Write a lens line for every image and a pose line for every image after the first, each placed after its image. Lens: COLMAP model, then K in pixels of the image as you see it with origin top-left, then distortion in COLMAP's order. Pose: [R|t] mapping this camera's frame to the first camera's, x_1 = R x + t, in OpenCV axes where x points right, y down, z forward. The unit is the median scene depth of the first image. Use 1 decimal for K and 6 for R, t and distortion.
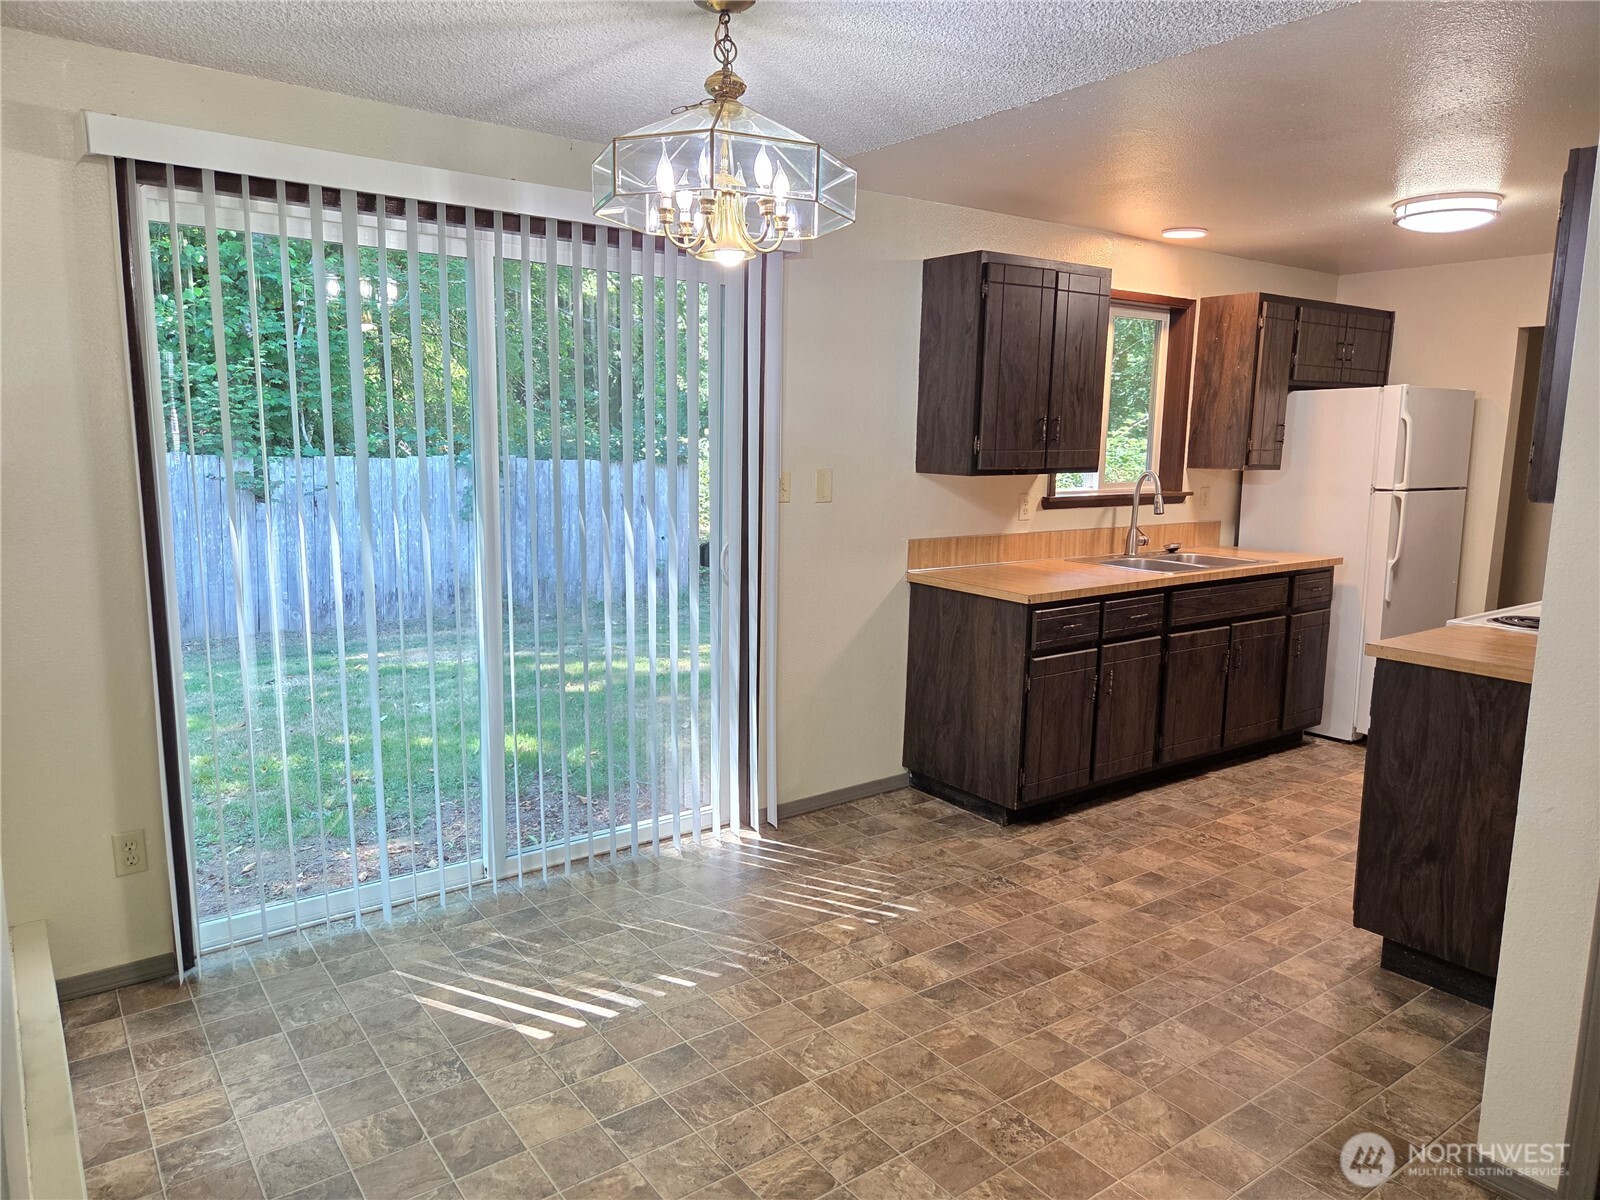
lens RADIAL K [[1074.6, 0, 805.3], [0, 1074.6, 595.5], [0, 0, 1]] dist [0.078842, -0.070176]
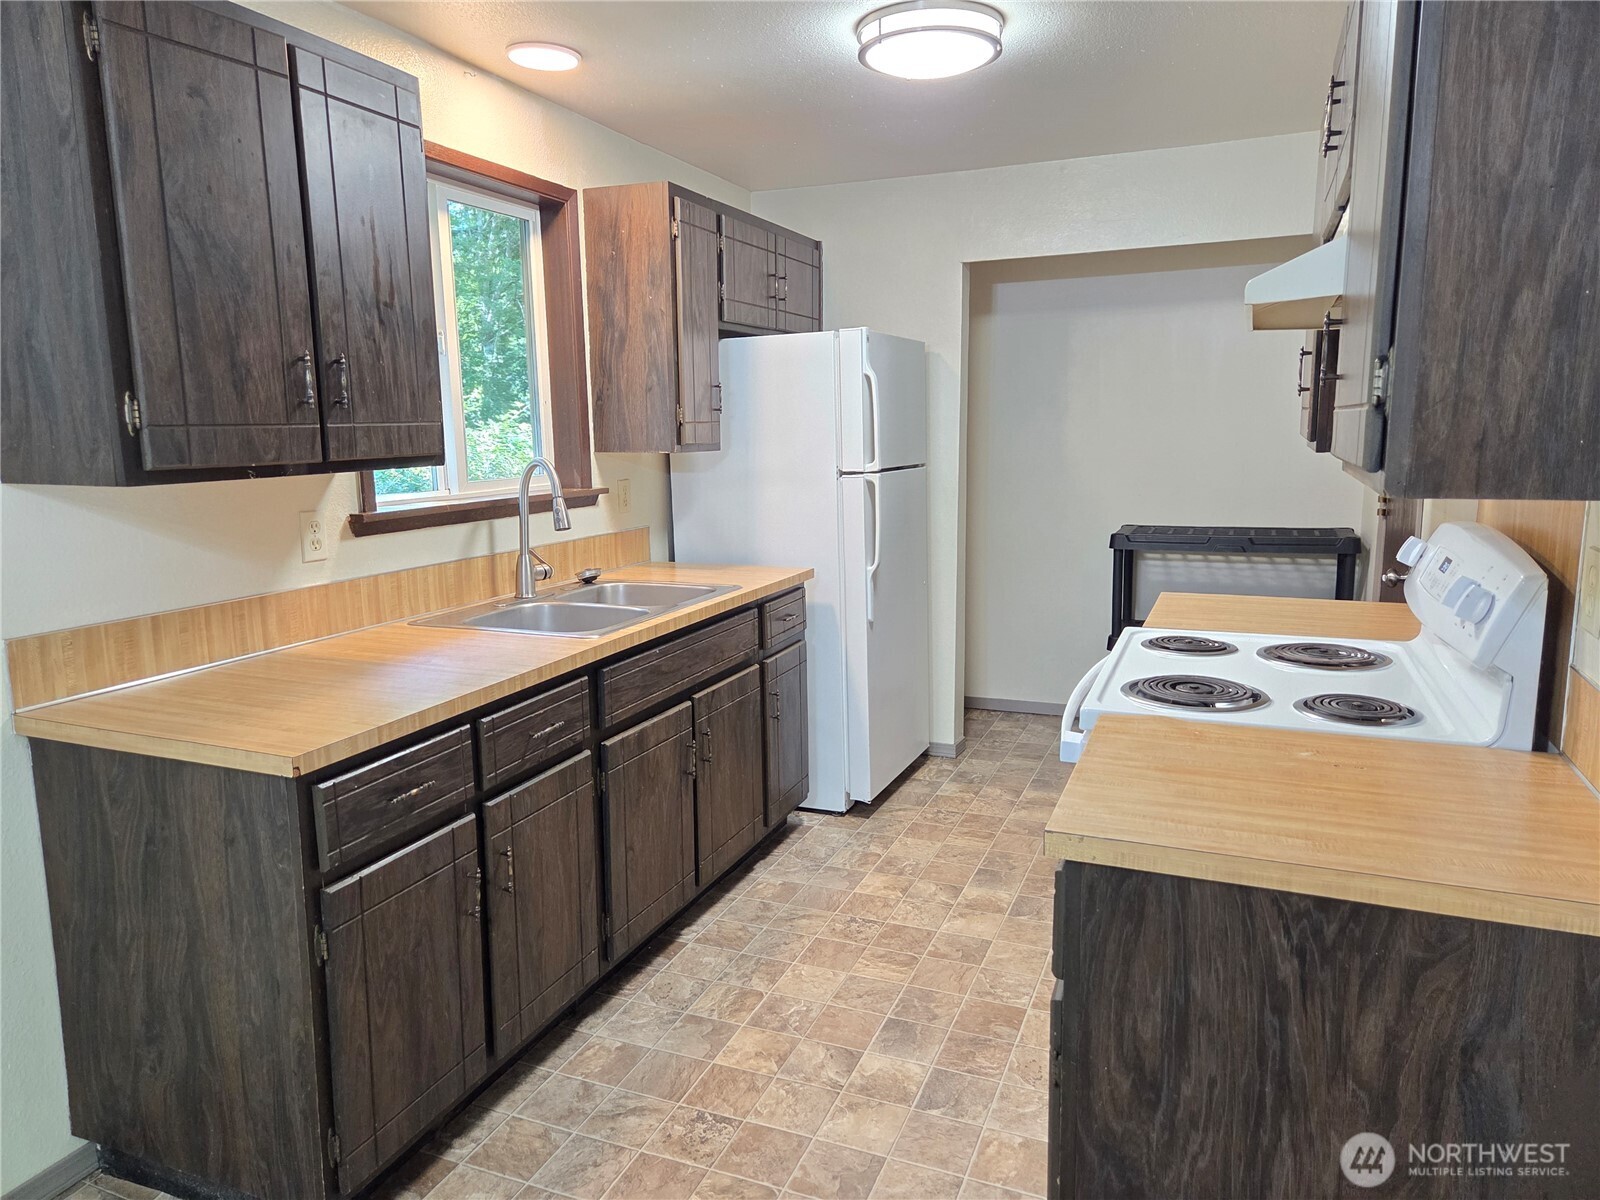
lens RADIAL K [[1074.6, 0, 805.3], [0, 1074.6, 595.5], [0, 0, 1]] dist [0.078842, -0.070176]
pose [[0.857021, -0.108719, 0.503682, 0.140771], [0.102991, 0.993906, 0.039293, -0.050457], [-0.504884, 0.018200, 0.862995, 0.429433]]
